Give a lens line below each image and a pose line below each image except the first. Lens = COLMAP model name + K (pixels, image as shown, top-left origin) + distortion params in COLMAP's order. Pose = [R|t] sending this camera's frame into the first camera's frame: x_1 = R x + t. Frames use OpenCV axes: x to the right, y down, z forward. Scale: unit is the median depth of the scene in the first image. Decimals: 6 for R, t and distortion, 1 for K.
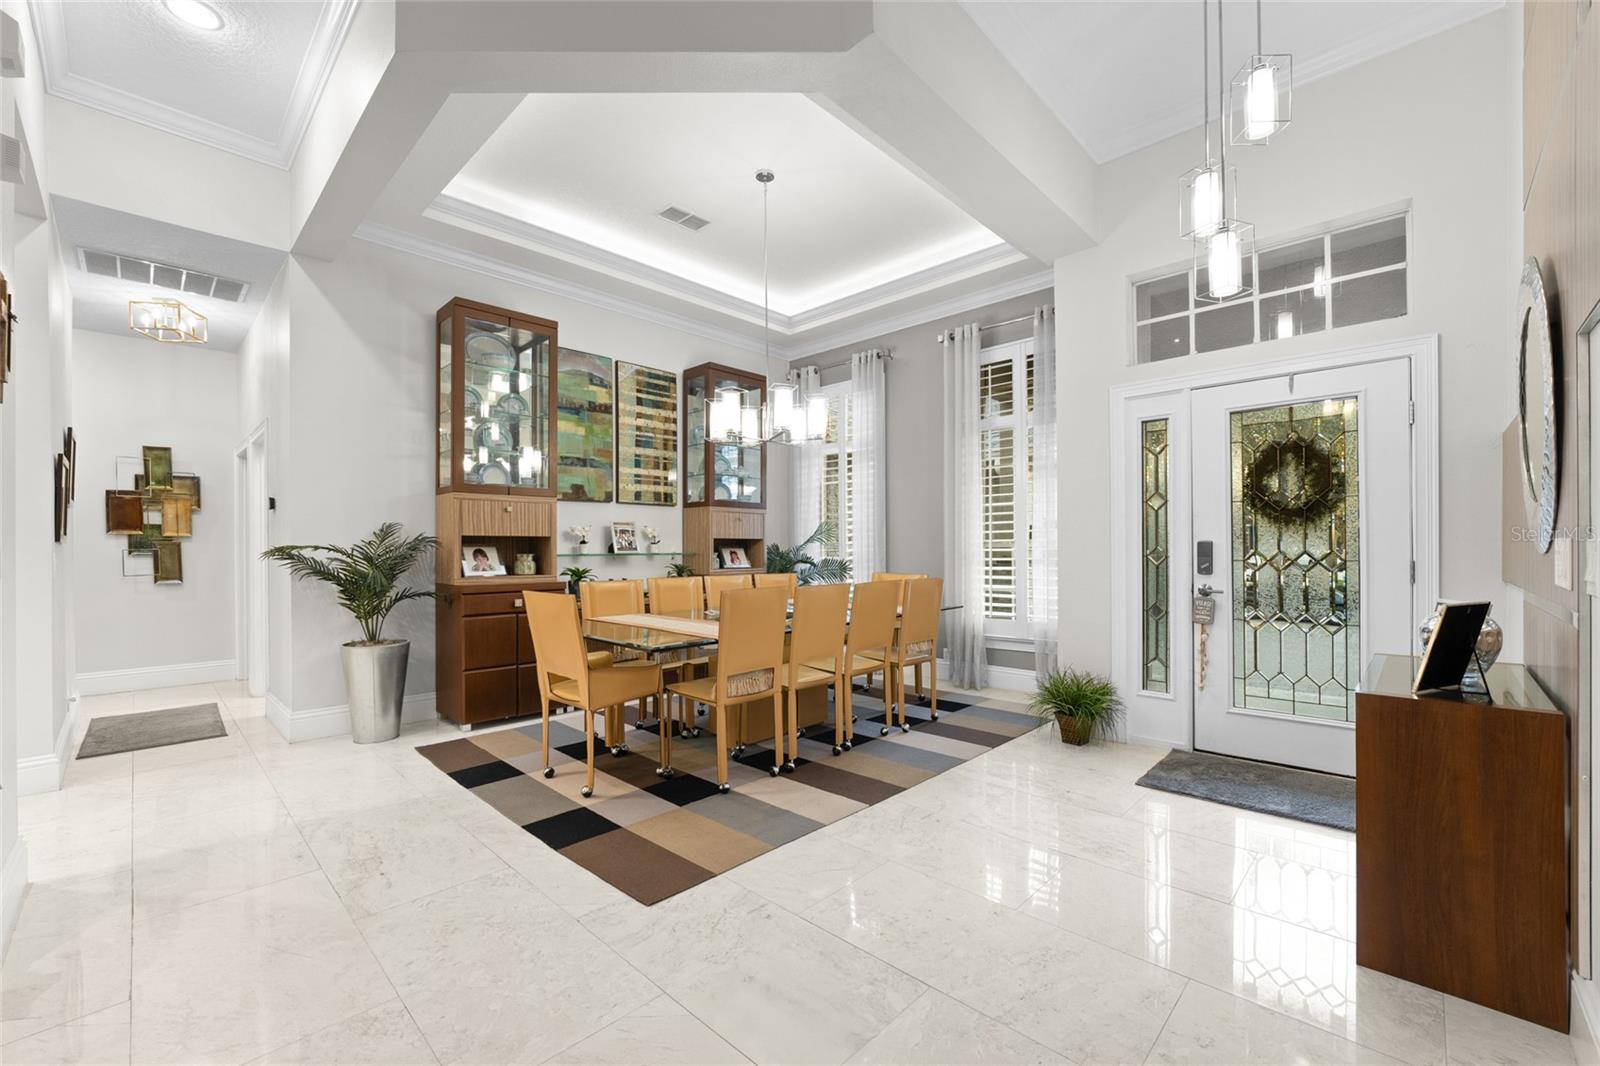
lens RADIAL K [[652.3, 0, 802.9], [0, 652.3, 552.8], [0, 0, 1]] dist [-0.004864, -0.000449]
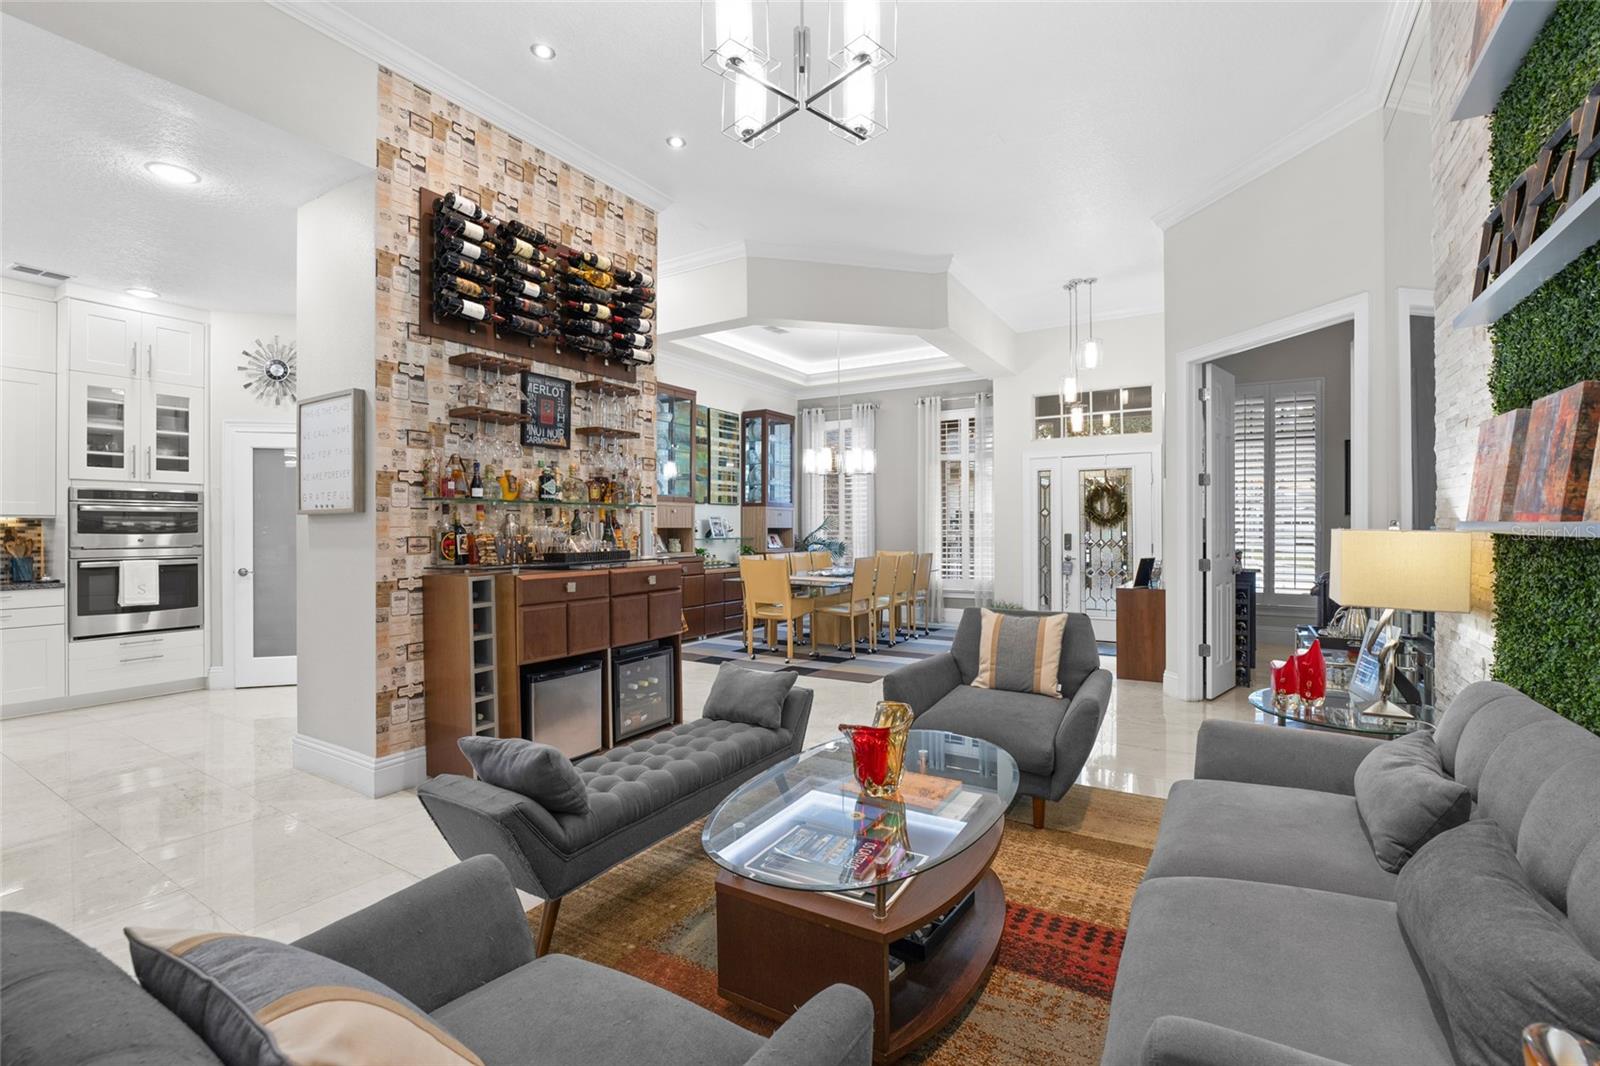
lens RADIAL K [[717.9, 0, 808.1], [0, 717.9, 528.6], [0, 0, 1]] dist [-0.003776, -0.000156]
pose [[0.976828, 0.003554, 0.213997, -0.420550], [-0.002447, 0.999982, -0.005438, -0.012472], [-0.214013, 0.004788, 0.976819, -0.651713]]
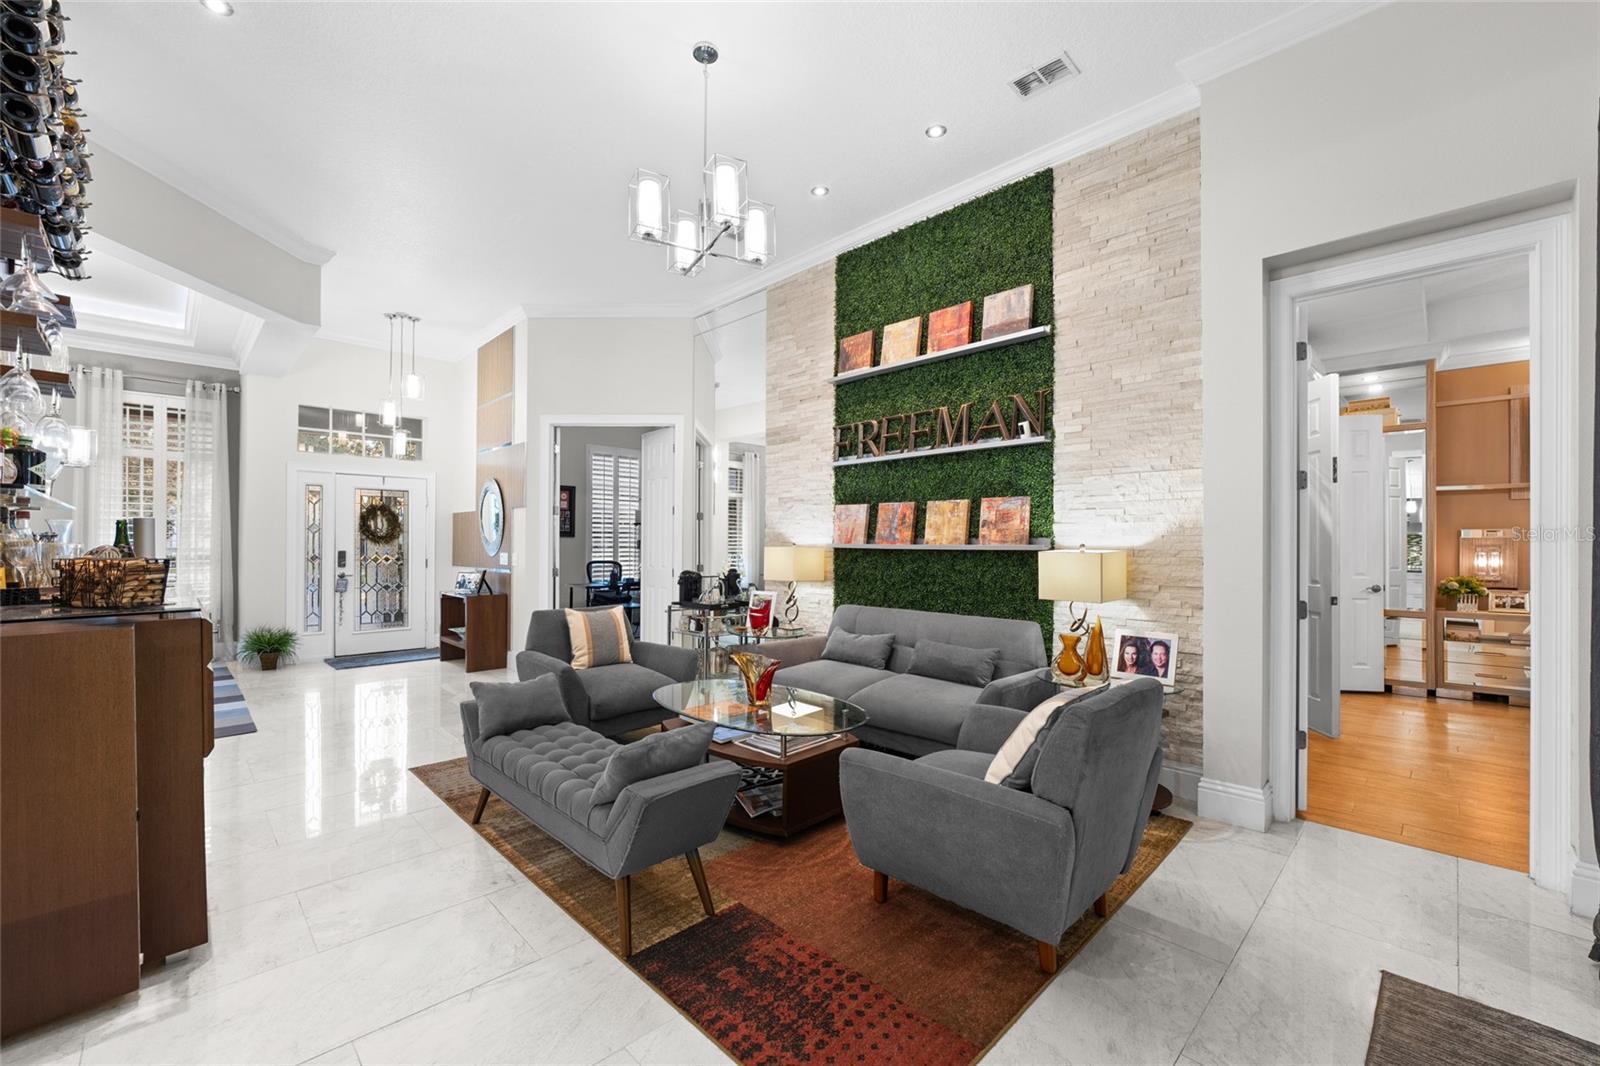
lens RADIAL K [[652.3, 0, 800.0], [0, 652.3, 537.9], [0, 0, 1]] dist [-0.004864, -0.000449]
pose [[0.037480, 0.025812, 0.998964, -0.879890], [0.001223, 0.999664, -0.025876, -0.002163], [-0.999297, 0.002191, 0.037435, -0.315087]]
